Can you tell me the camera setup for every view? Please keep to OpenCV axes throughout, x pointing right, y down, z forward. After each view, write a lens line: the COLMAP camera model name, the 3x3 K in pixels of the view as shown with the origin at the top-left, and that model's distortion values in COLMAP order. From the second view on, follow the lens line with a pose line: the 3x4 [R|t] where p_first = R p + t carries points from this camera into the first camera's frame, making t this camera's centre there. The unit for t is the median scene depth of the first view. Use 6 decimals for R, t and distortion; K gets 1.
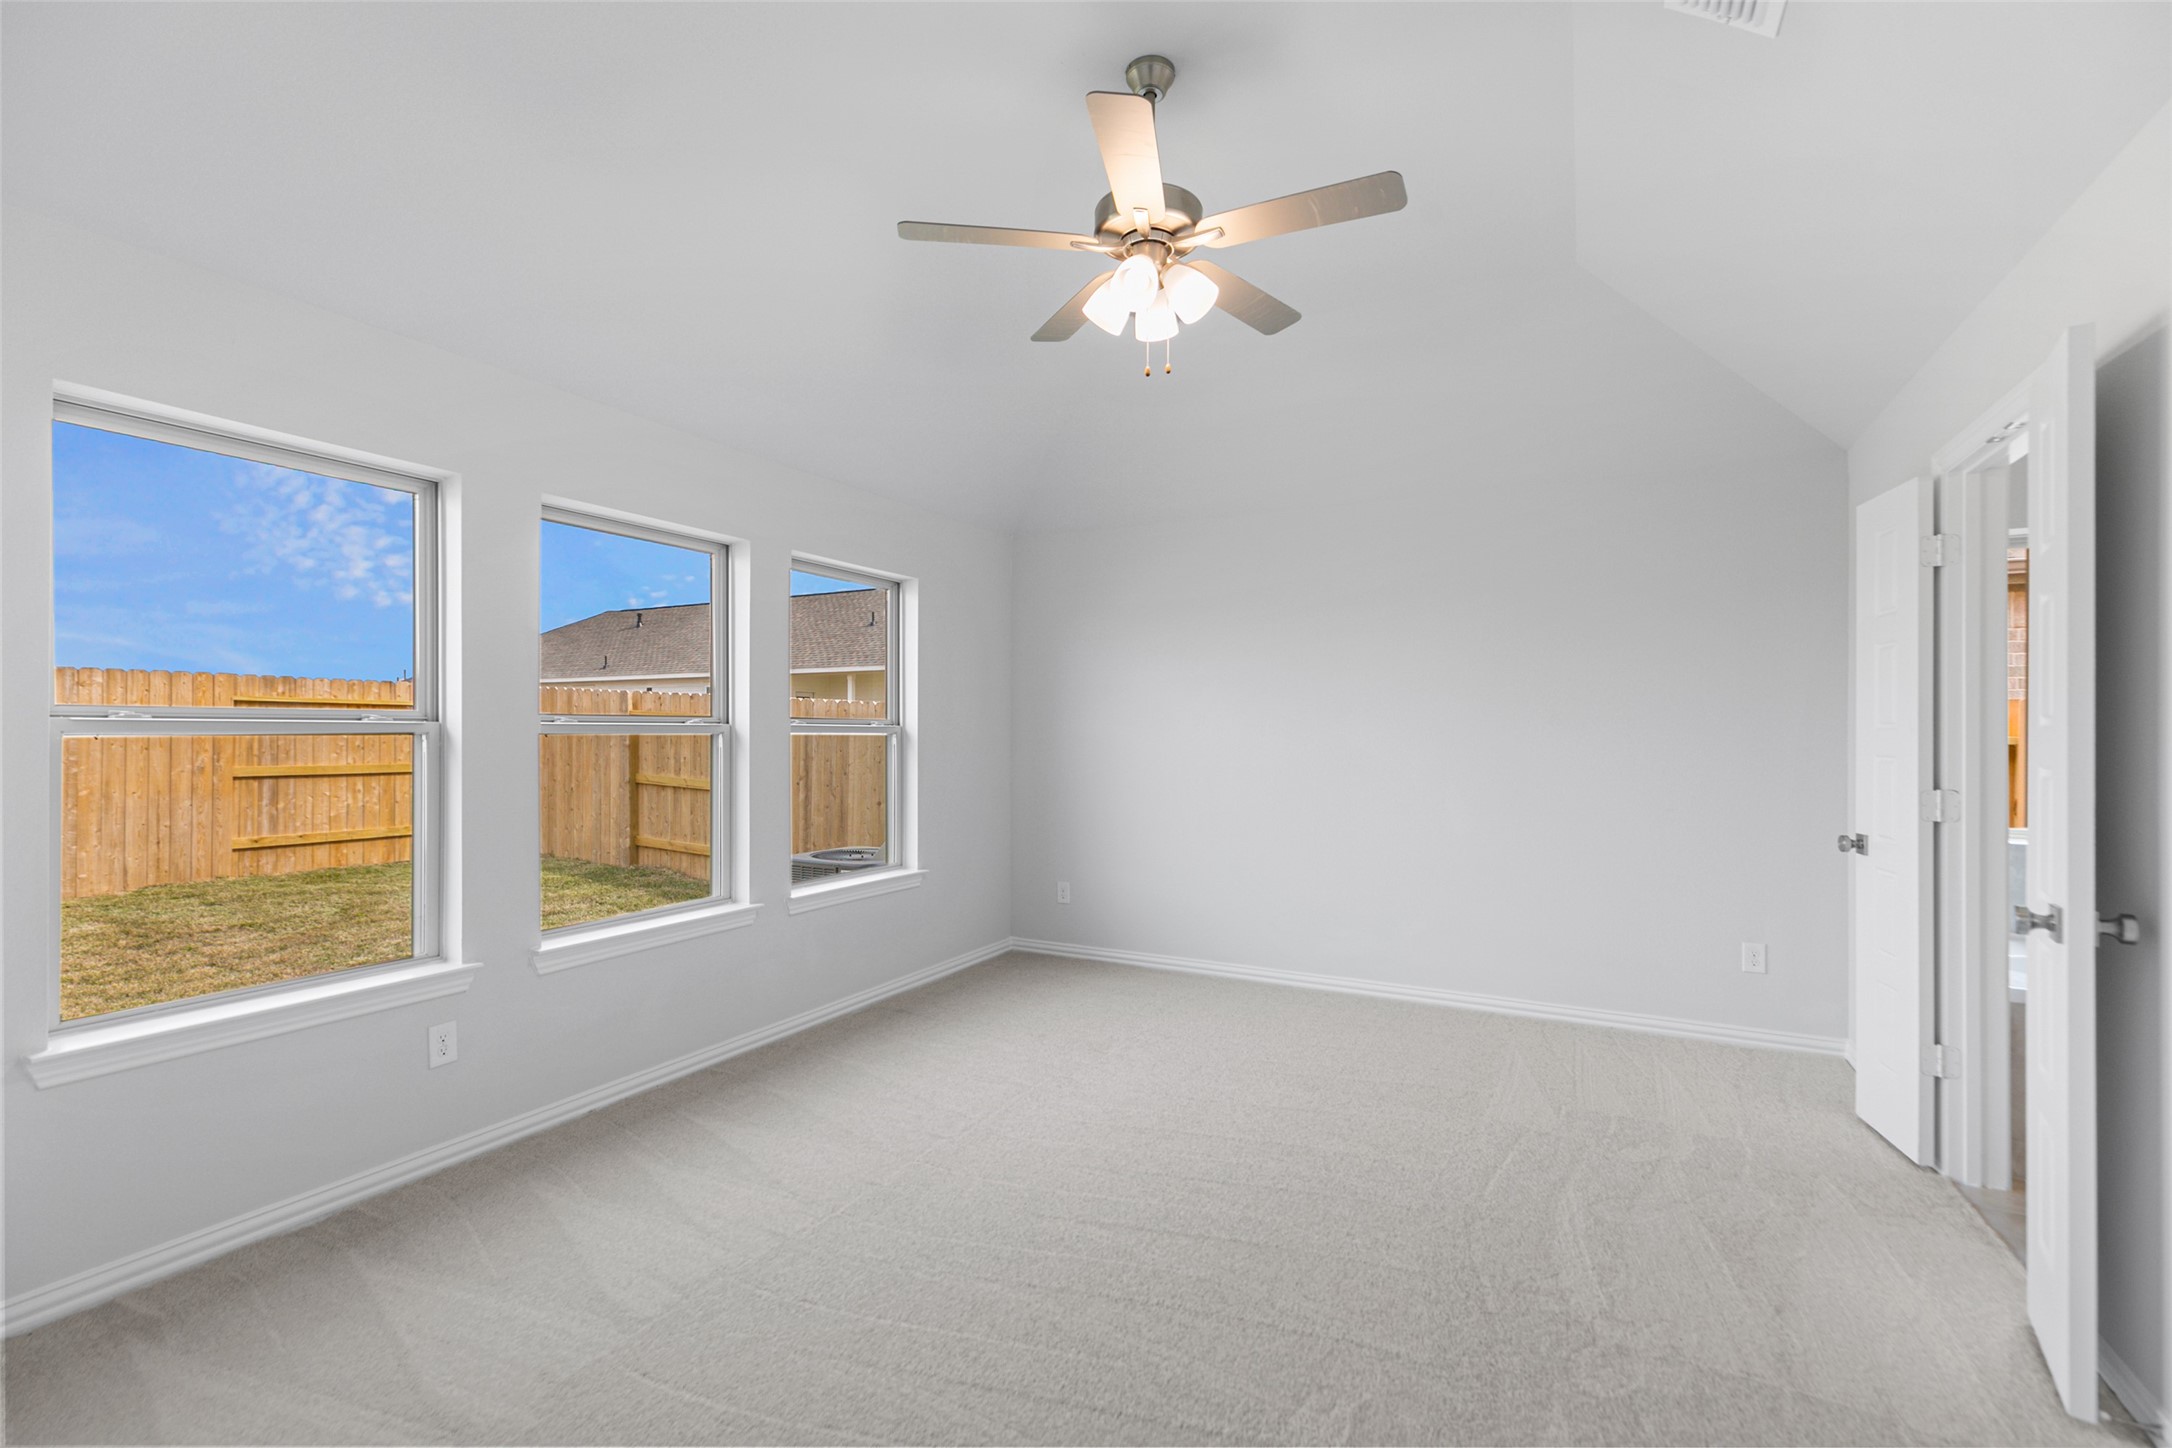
lens RADIAL K [[964.1, 0, 1074.0], [0, 964.1, 721.2], [0, 0, 1]] dist [0.003191, -0.000107]
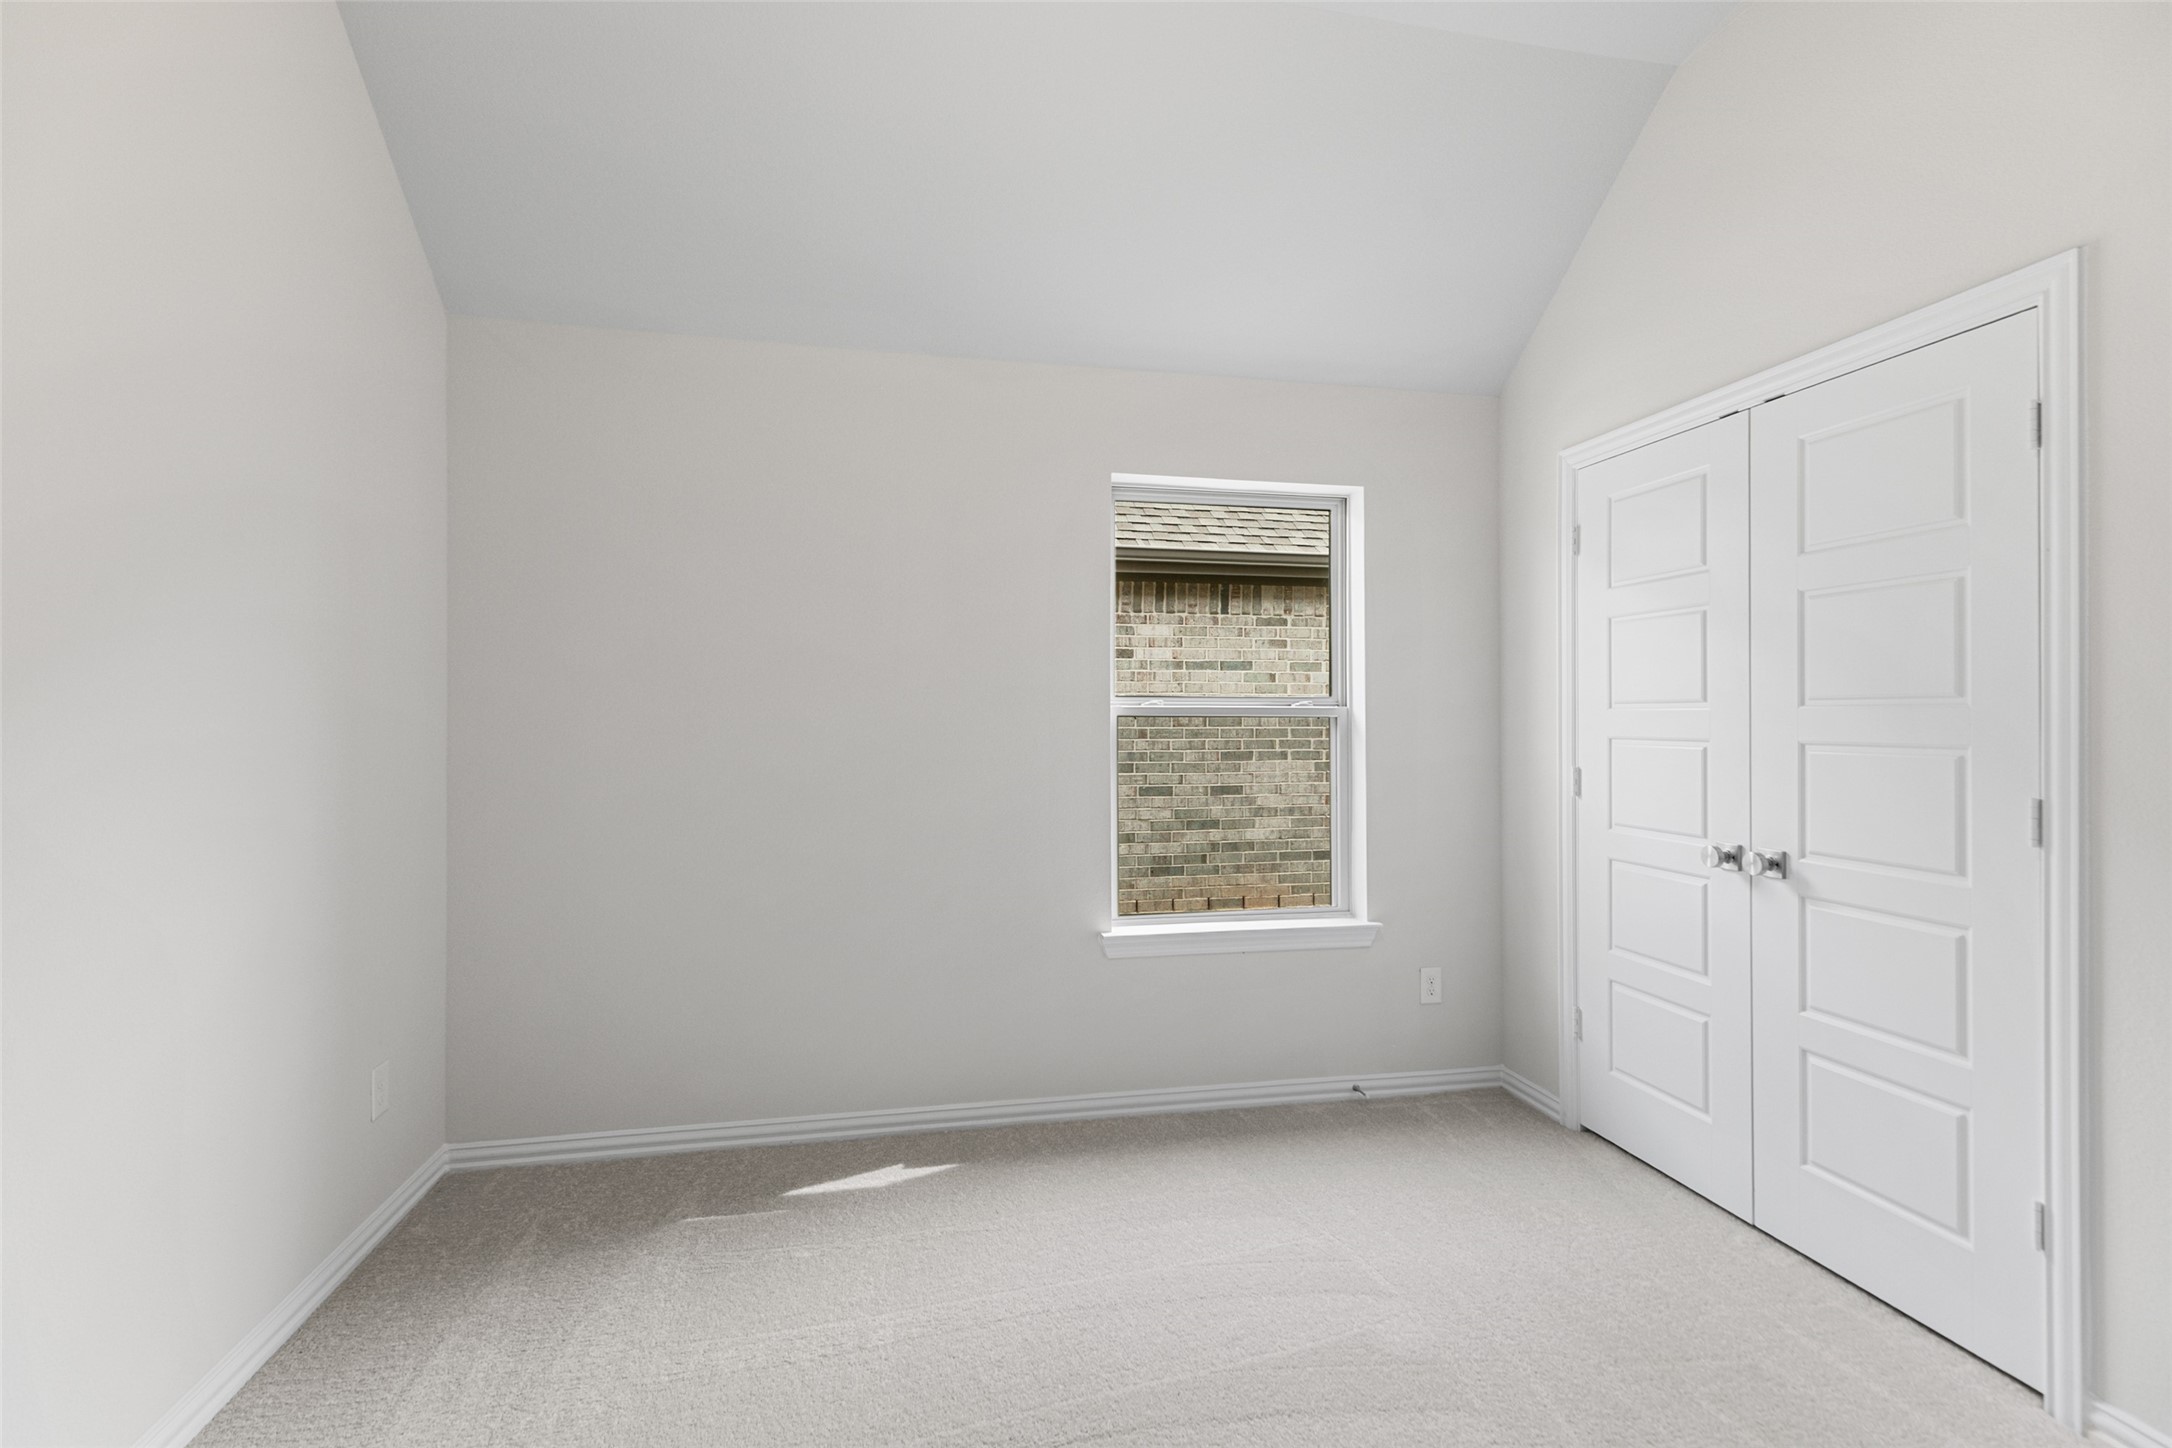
lens RADIAL K [[947.1, 0, 1086.0], [0, 947.1, 724.0], [0, 0, 1]] dist [0.001230, -0.000021]
pose [[0.626349, 0.007486, -0.779507, 0.133423], [0.006655, 0.999866, 0.014950, 0.002811], [0.779515, -0.014552, 0.626215, 0.253731]]
